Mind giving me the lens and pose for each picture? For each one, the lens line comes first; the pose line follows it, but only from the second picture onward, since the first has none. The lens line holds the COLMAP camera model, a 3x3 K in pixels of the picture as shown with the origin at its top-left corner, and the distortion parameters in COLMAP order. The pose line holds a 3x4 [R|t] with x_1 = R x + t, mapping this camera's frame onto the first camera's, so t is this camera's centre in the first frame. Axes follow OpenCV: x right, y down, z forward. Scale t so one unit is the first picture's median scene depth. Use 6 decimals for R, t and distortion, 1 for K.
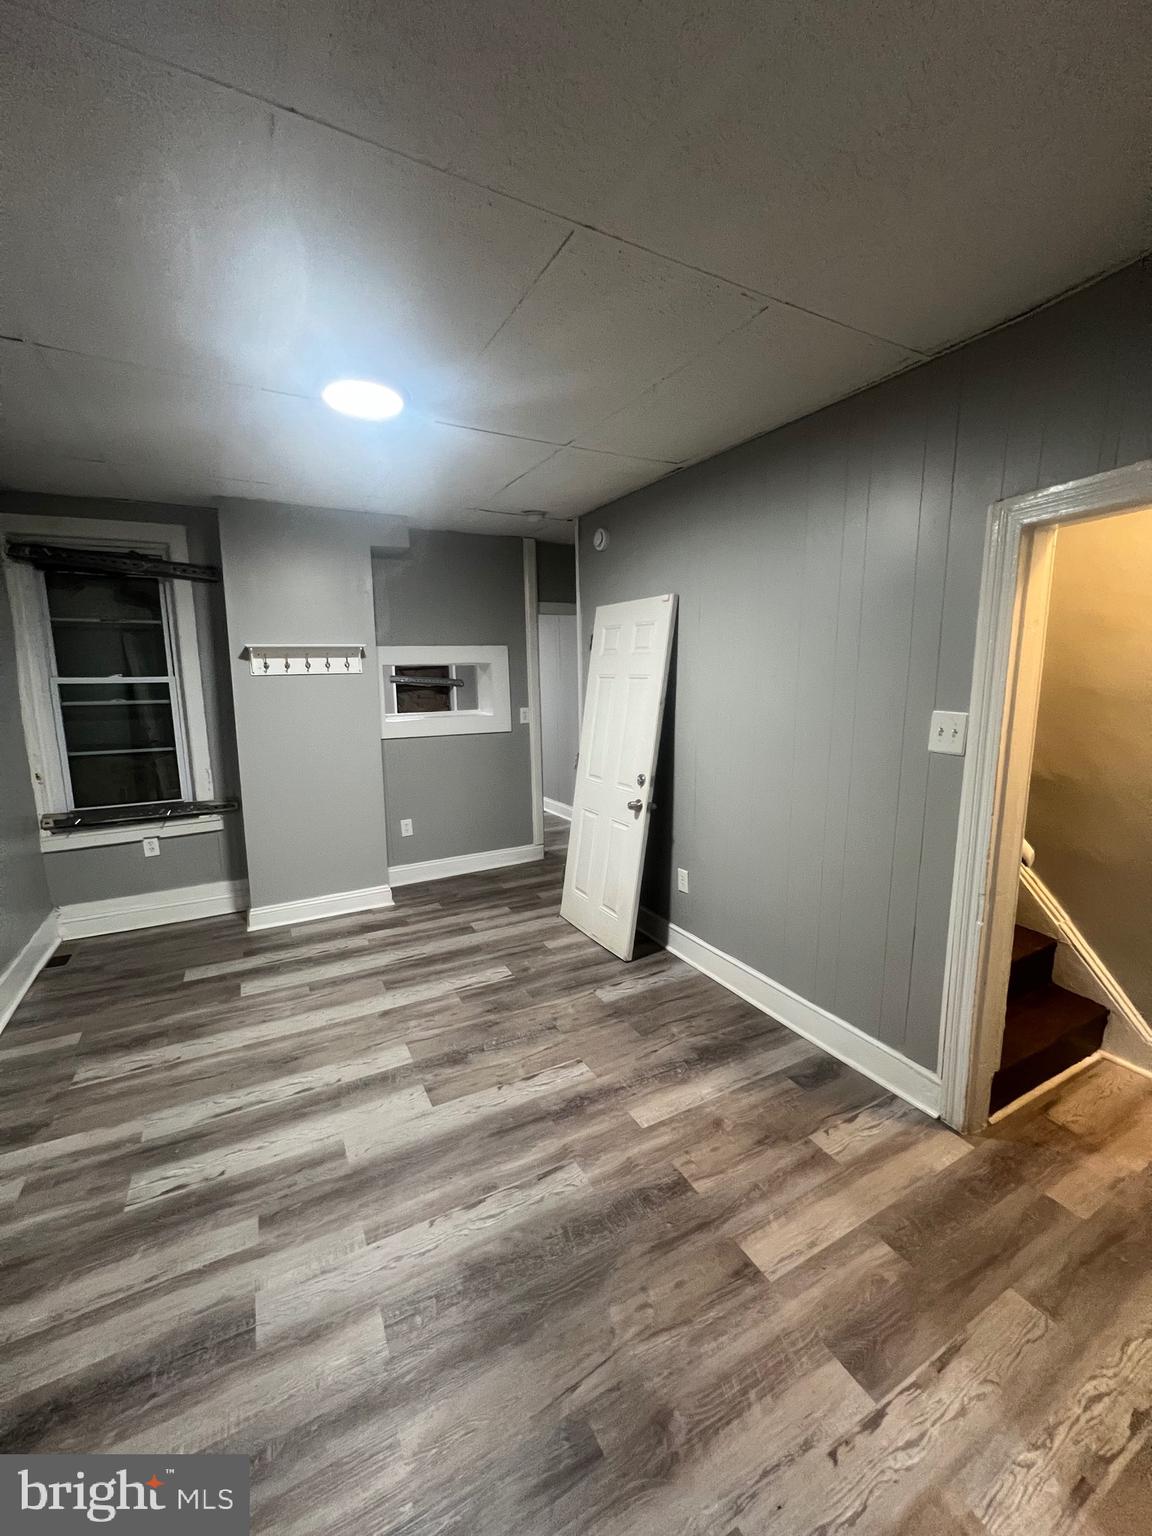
lens RADIAL K [[616.9, 0, 572.5], [0, 616.9, 767.7], [0, 0, 1]] dist [0.000114, -0.000086]
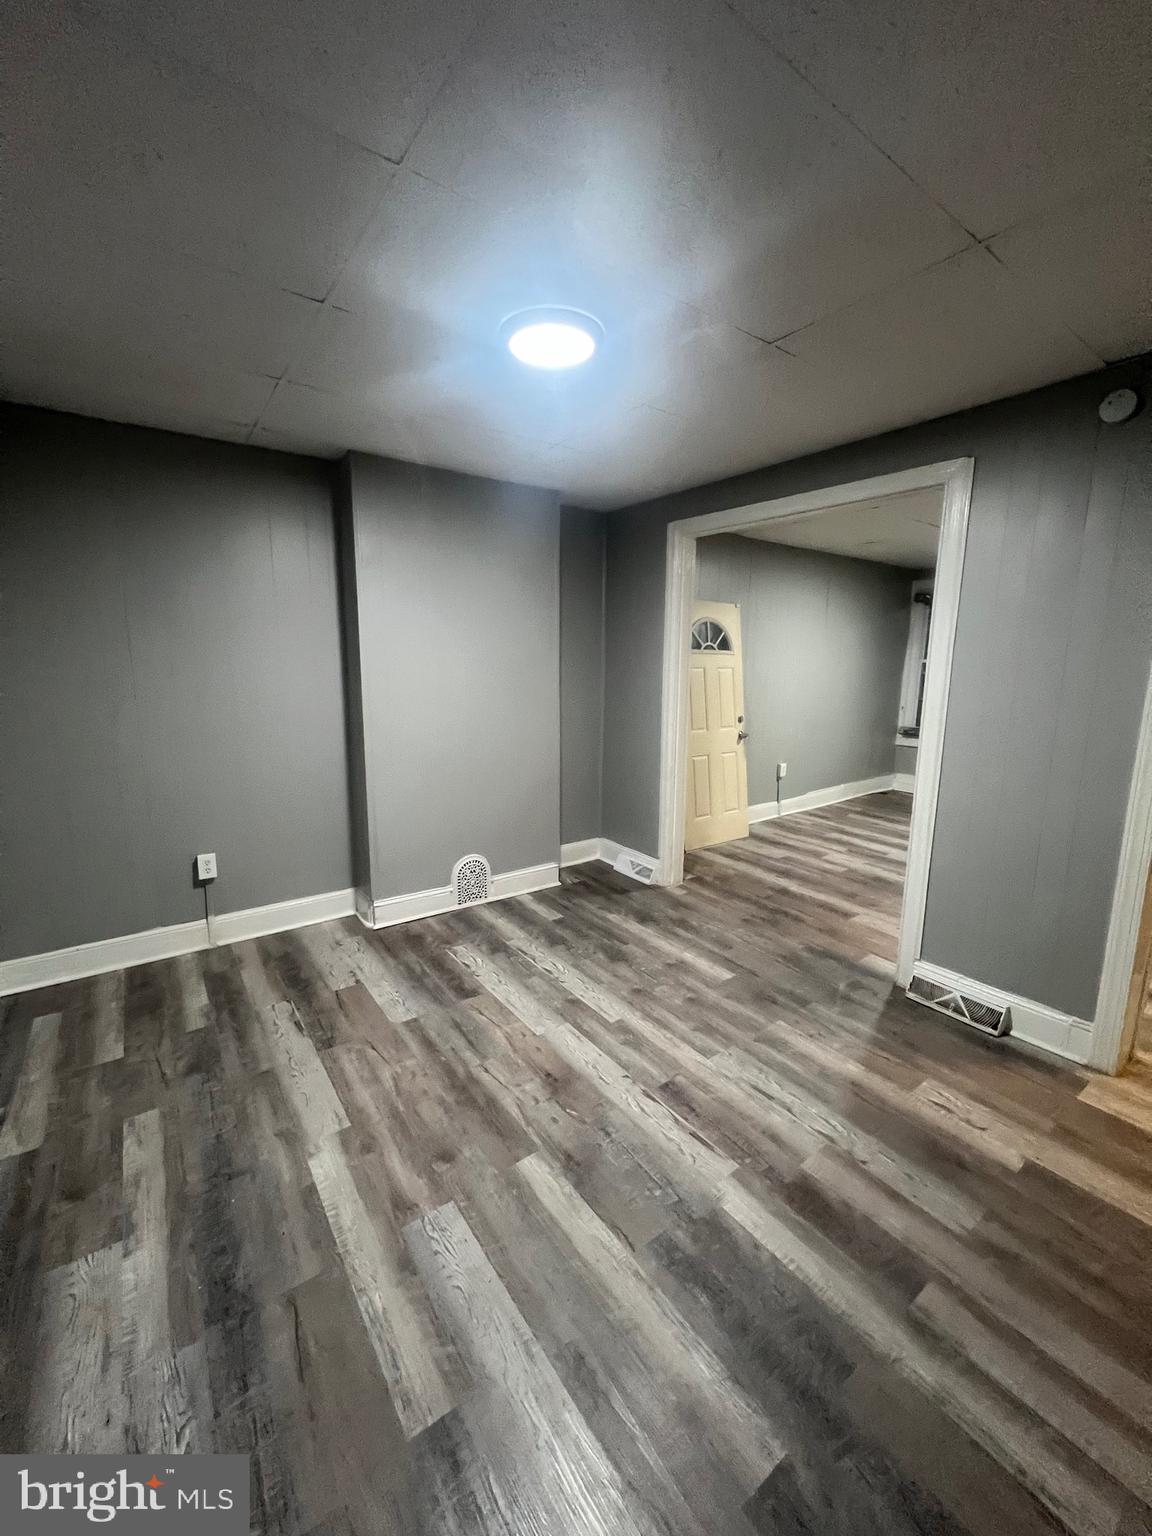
lens RADIAL K [[616.9, 0, 572.6], [0, 616.9, 765.1], [0, 0, 1]] dist [0.000114, -0.000086]
pose [[0.141872, 0.180100, -0.973363, 2.048733], [-0.161826, 0.974301, 0.156686, 0.120288], [0.976568, 0.135286, 0.167371, -0.775850]]
